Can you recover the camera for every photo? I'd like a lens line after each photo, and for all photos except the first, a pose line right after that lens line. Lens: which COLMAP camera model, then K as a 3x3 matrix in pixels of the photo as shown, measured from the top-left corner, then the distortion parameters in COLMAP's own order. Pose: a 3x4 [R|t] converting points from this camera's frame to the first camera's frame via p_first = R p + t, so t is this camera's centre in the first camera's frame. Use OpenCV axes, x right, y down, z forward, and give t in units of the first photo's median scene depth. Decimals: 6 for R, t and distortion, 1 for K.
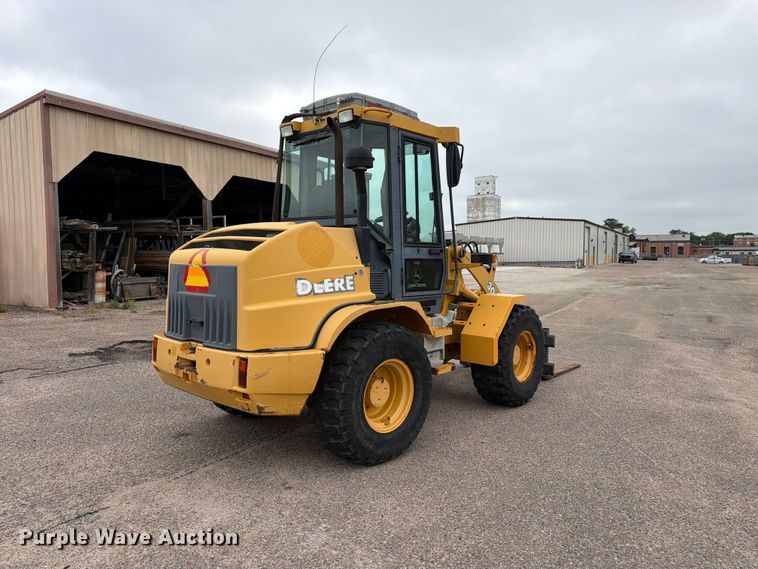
lens RADIAL K [[523.9, 0, 379.0], [0, 523.9, 284.5], [0, 0, 1]] dist [0.133775, -0.229556]
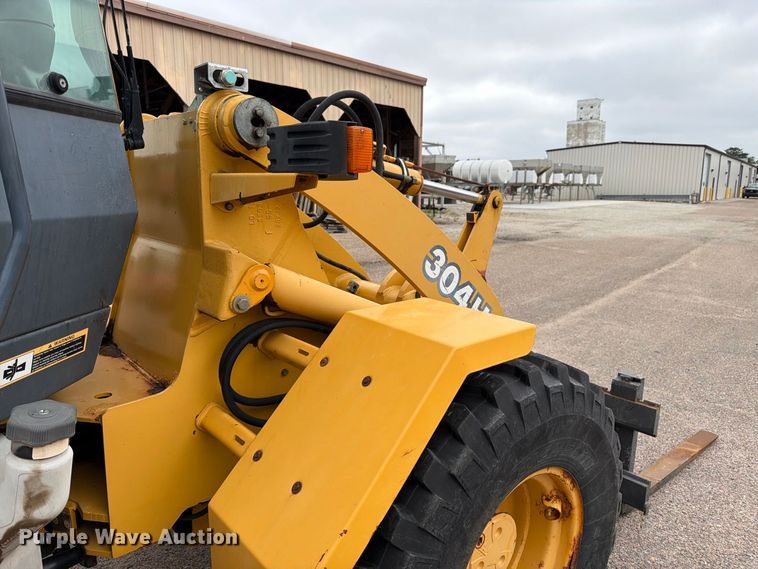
lens RADIAL K [[539.7, 0, 379.0], [0, 539.7, 280.0], [0, 0, 1]] dist [0.006067, -0.001307]
pose [[0.987243, 0.038011, -0.154615, 0.108882], [-0.019697, 0.992782, 0.118302, -0.010806], [0.157996, -0.113747, 0.980866, 0.341234]]
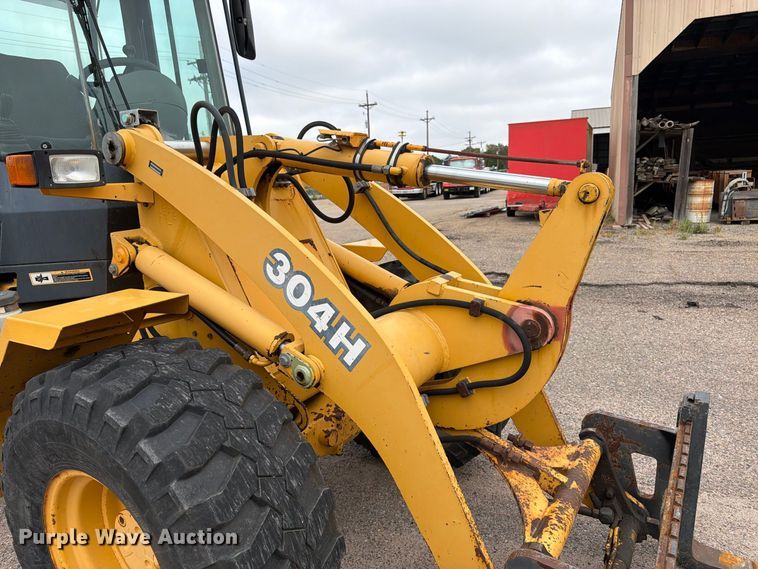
lens RADIAL K [[532.0, 0, 378.1], [0, 532.0, 290.2], [0, 0, 1]] dist [0.071776, -0.092114]
pose [[0.147166, 0.190136, -0.970665, 0.228775], [-0.009183, 0.981570, 0.190880, -0.017930], [0.989069, -0.019177, 0.146200, 0.488164]]
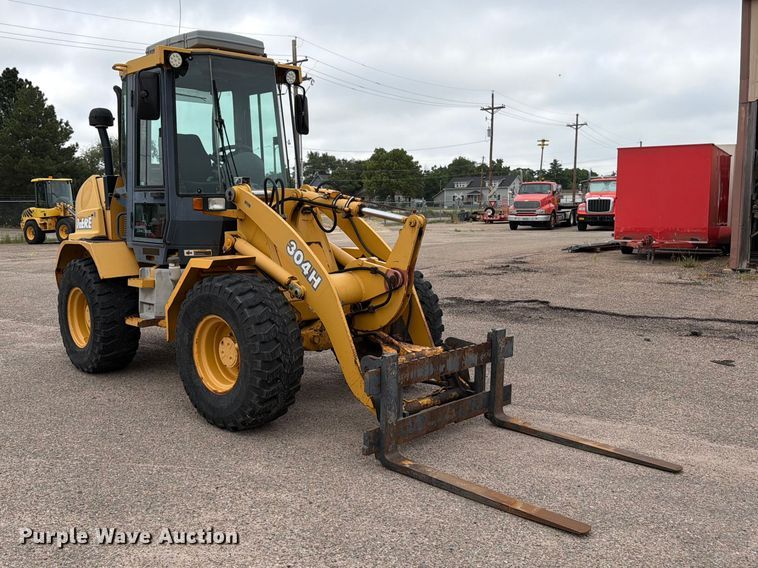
lens RADIAL K [[708.4, 0, 327.2], [0, 708.4, 281.8], [0, 0, 1]] dist [0.136564, -0.240402]
pose [[-0.102624, 0.106126, -0.989043, 0.498285], [-0.049129, 0.992538, 0.111599, -0.025475], [0.993506, 0.060043, -0.096644, 0.543173]]
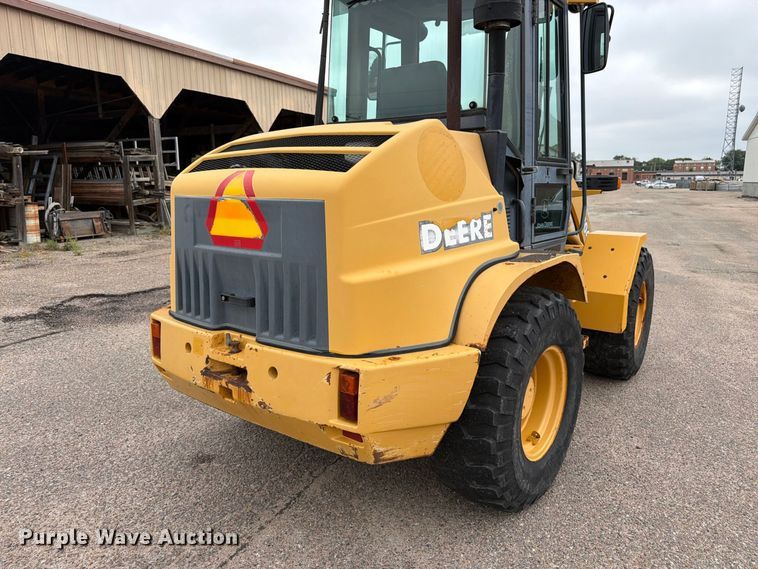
lens RADIAL K [[539.7, 0, 379.0], [0, 539.7, 280.0], [0, 0, 1]] dist [0.006067, -0.001307]
pose [[0.995514, -0.025129, 0.091215, -0.074121], [0.013833, 0.992382, 0.122418, -0.005979], [-0.093596, -0.120607, 0.988278, 0.123811]]
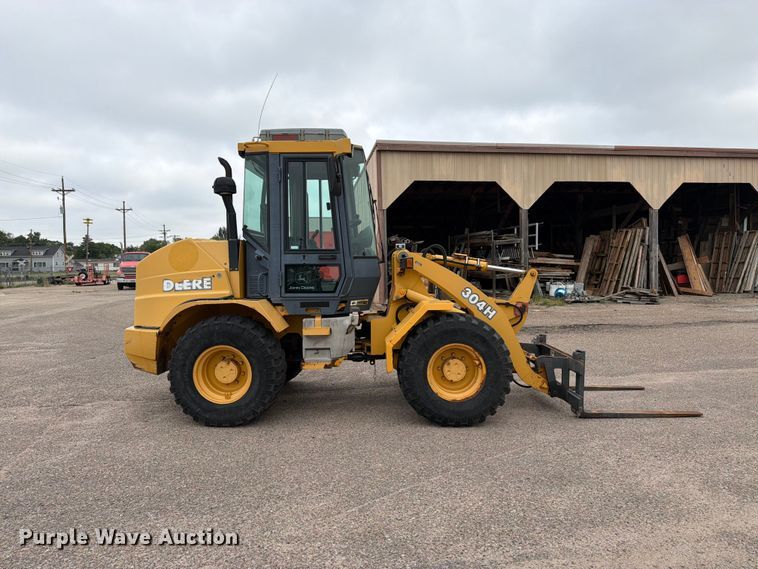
lens RADIAL K [[523.9, 0, 379.0], [0, 523.9, 284.5], [0, 0, 1]] dist [0.133775, -0.229556]
pose [[0.659445, 0.016748, -0.751566, 0.380317], [-0.026775, 0.999641, -0.001216, -0.003089], [0.751276, 0.020925, 0.659656, 0.141678]]
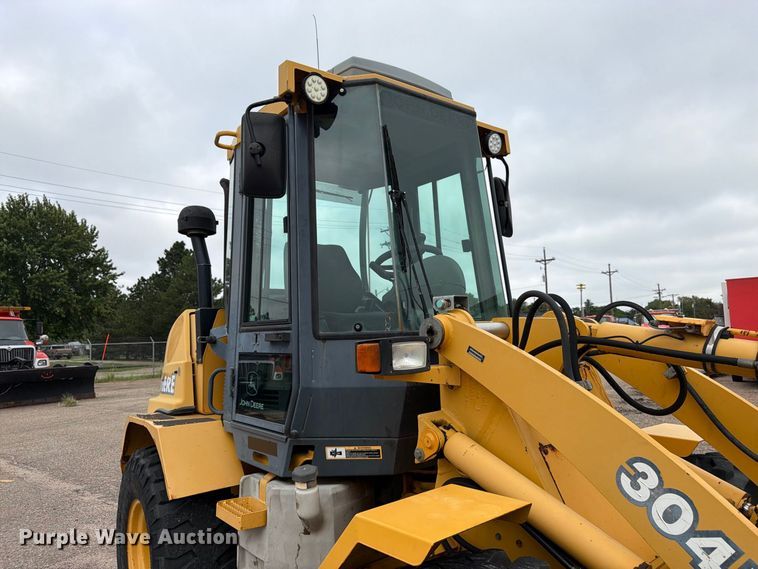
lens RADIAL K [[534.1, 0, 386.2], [0, 534.1, 286.3], [0, 0, 1]] dist [0.072139, -0.069276]
pose [[-0.151068, -0.091836, -0.984248, 0.219299], [-0.025598, 0.995705, -0.088976, -0.026456], [0.988192, 0.011753, -0.152770, 0.449500]]
